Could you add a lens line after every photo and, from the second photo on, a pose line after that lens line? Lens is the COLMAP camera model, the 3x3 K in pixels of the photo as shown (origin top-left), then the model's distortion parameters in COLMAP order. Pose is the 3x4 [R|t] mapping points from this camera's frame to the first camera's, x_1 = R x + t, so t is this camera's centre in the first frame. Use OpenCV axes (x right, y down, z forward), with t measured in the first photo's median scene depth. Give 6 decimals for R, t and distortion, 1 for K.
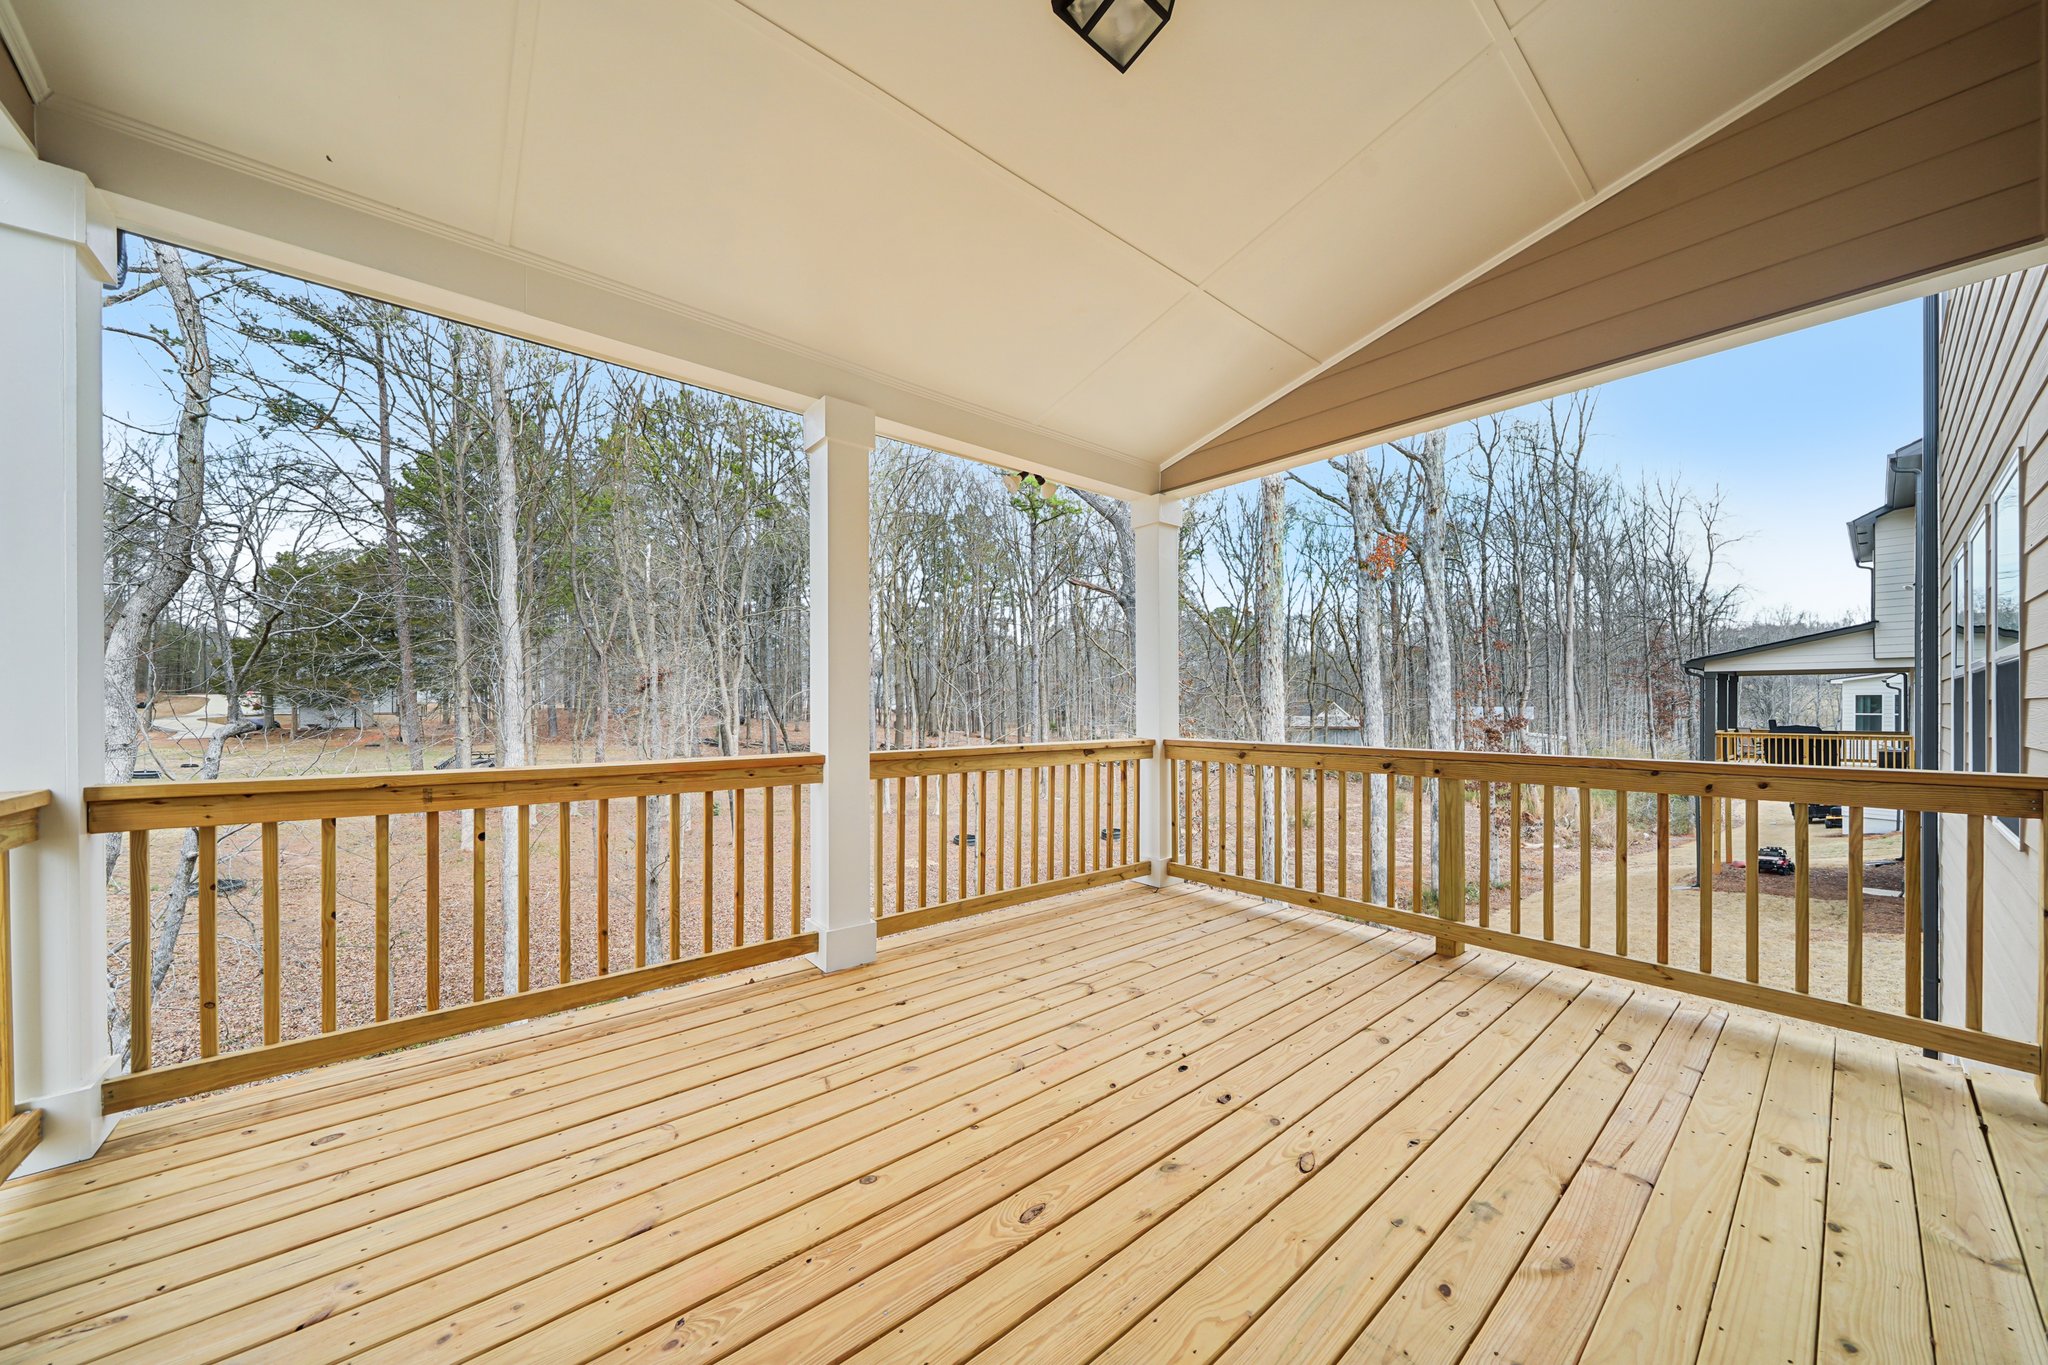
lens RADIAL K [[710.2, 0, 1036.2], [0, 710.2, 706.5], [0, 0, 1]] dist [-0.003281, 0.000000]
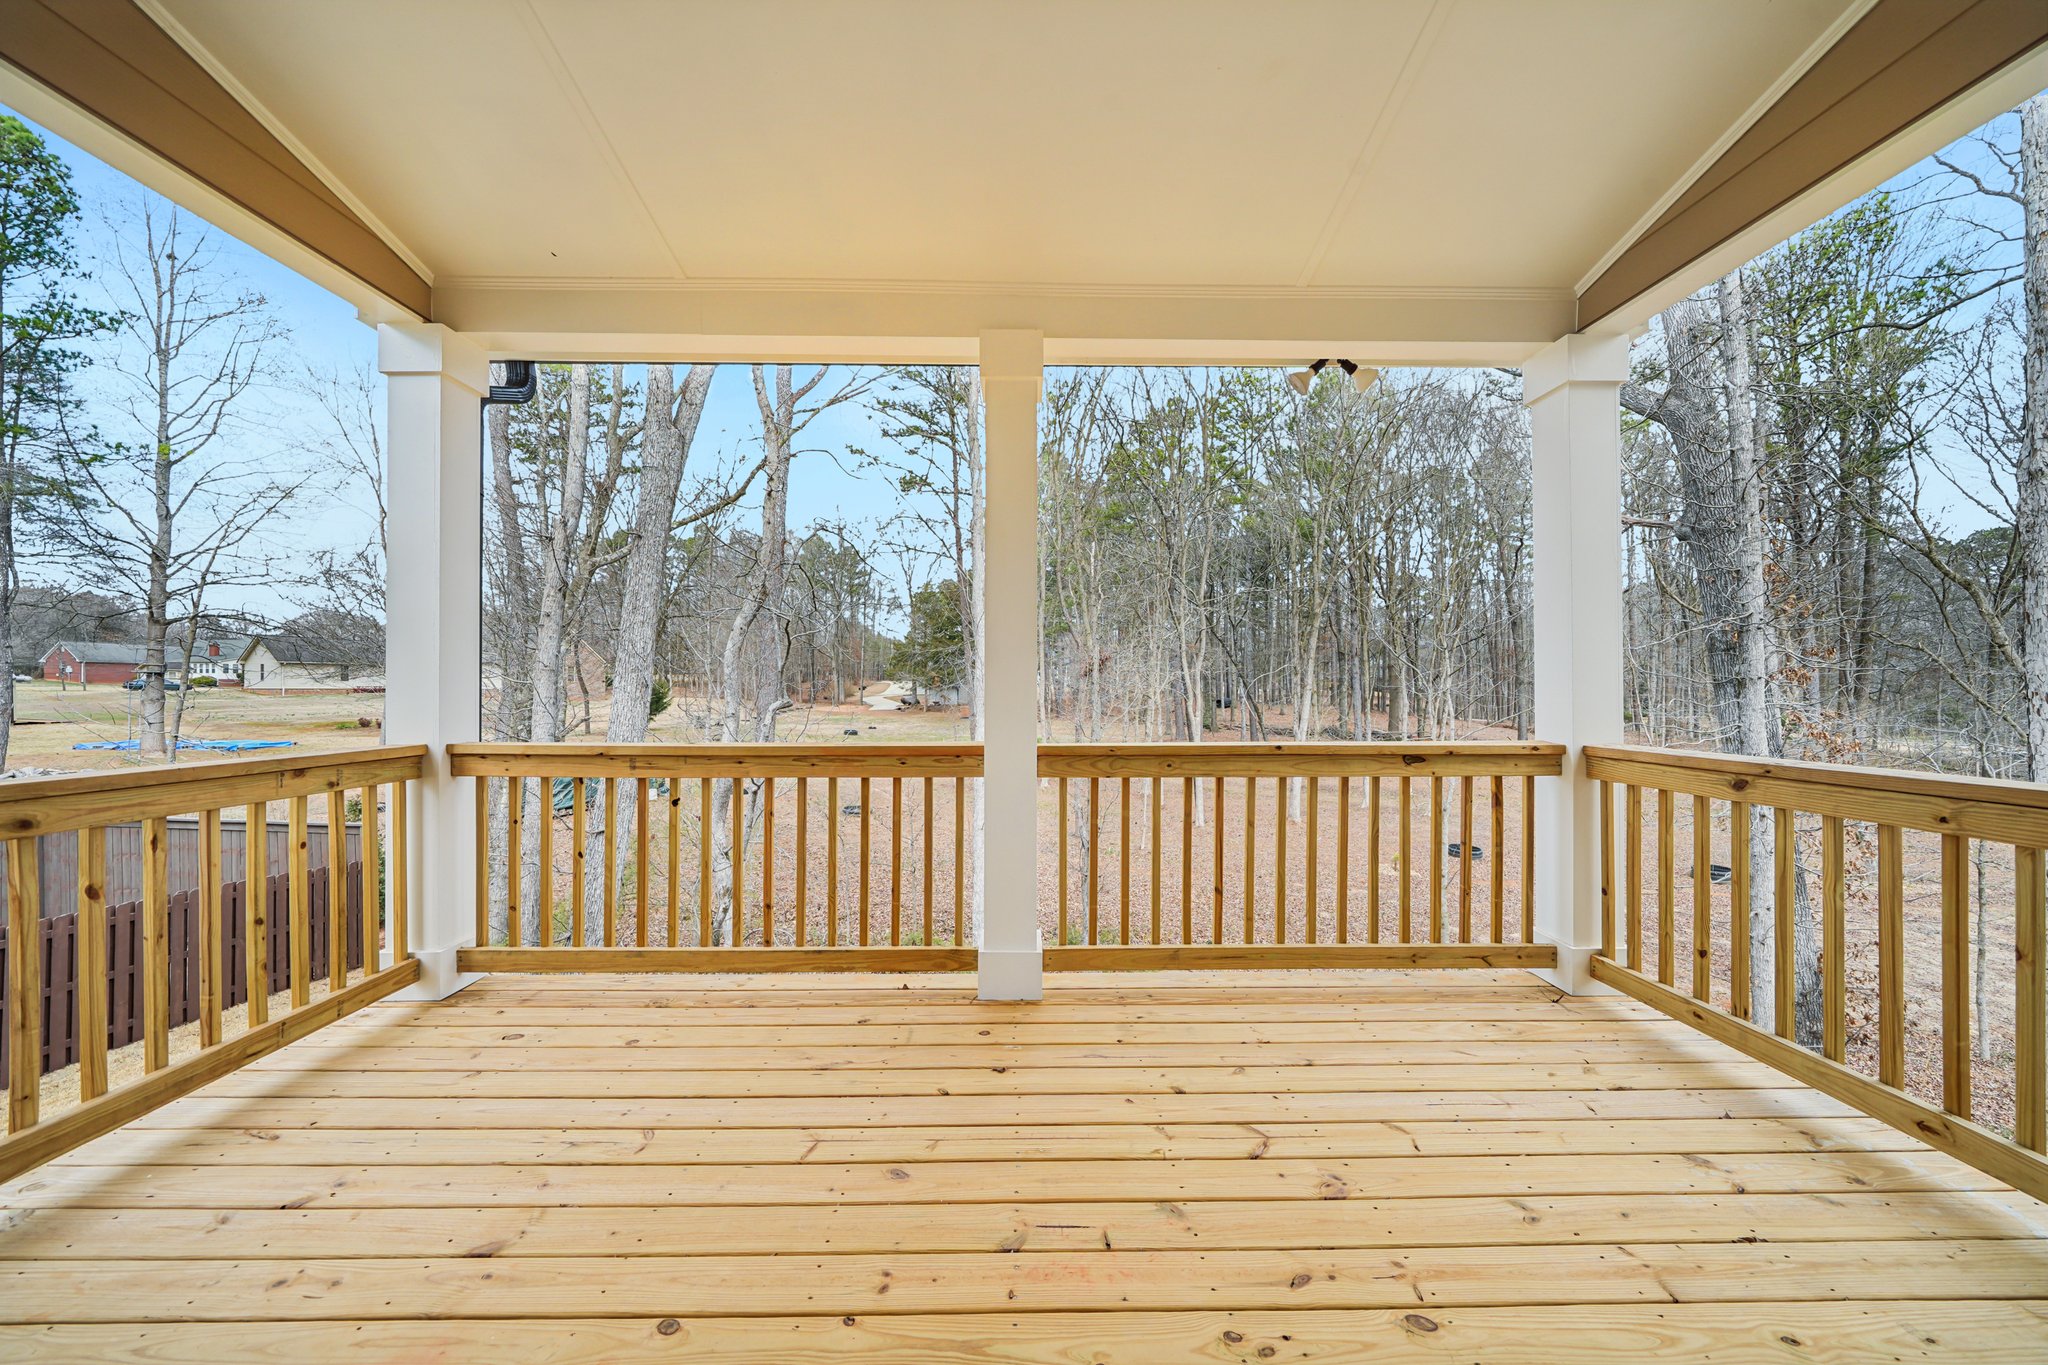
lens RADIAL K [[706.3, 0, 1028.7], [0, 706.3, 687.8], [0, 0, 1]] dist [-0.004553, 0.000083]
pose [[0.771600, -0.000350, -0.636108, 0.206360], [-0.001857, 0.999994, -0.002804, 0.000571], [0.636105, 0.003345, 0.771595, 0.266237]]
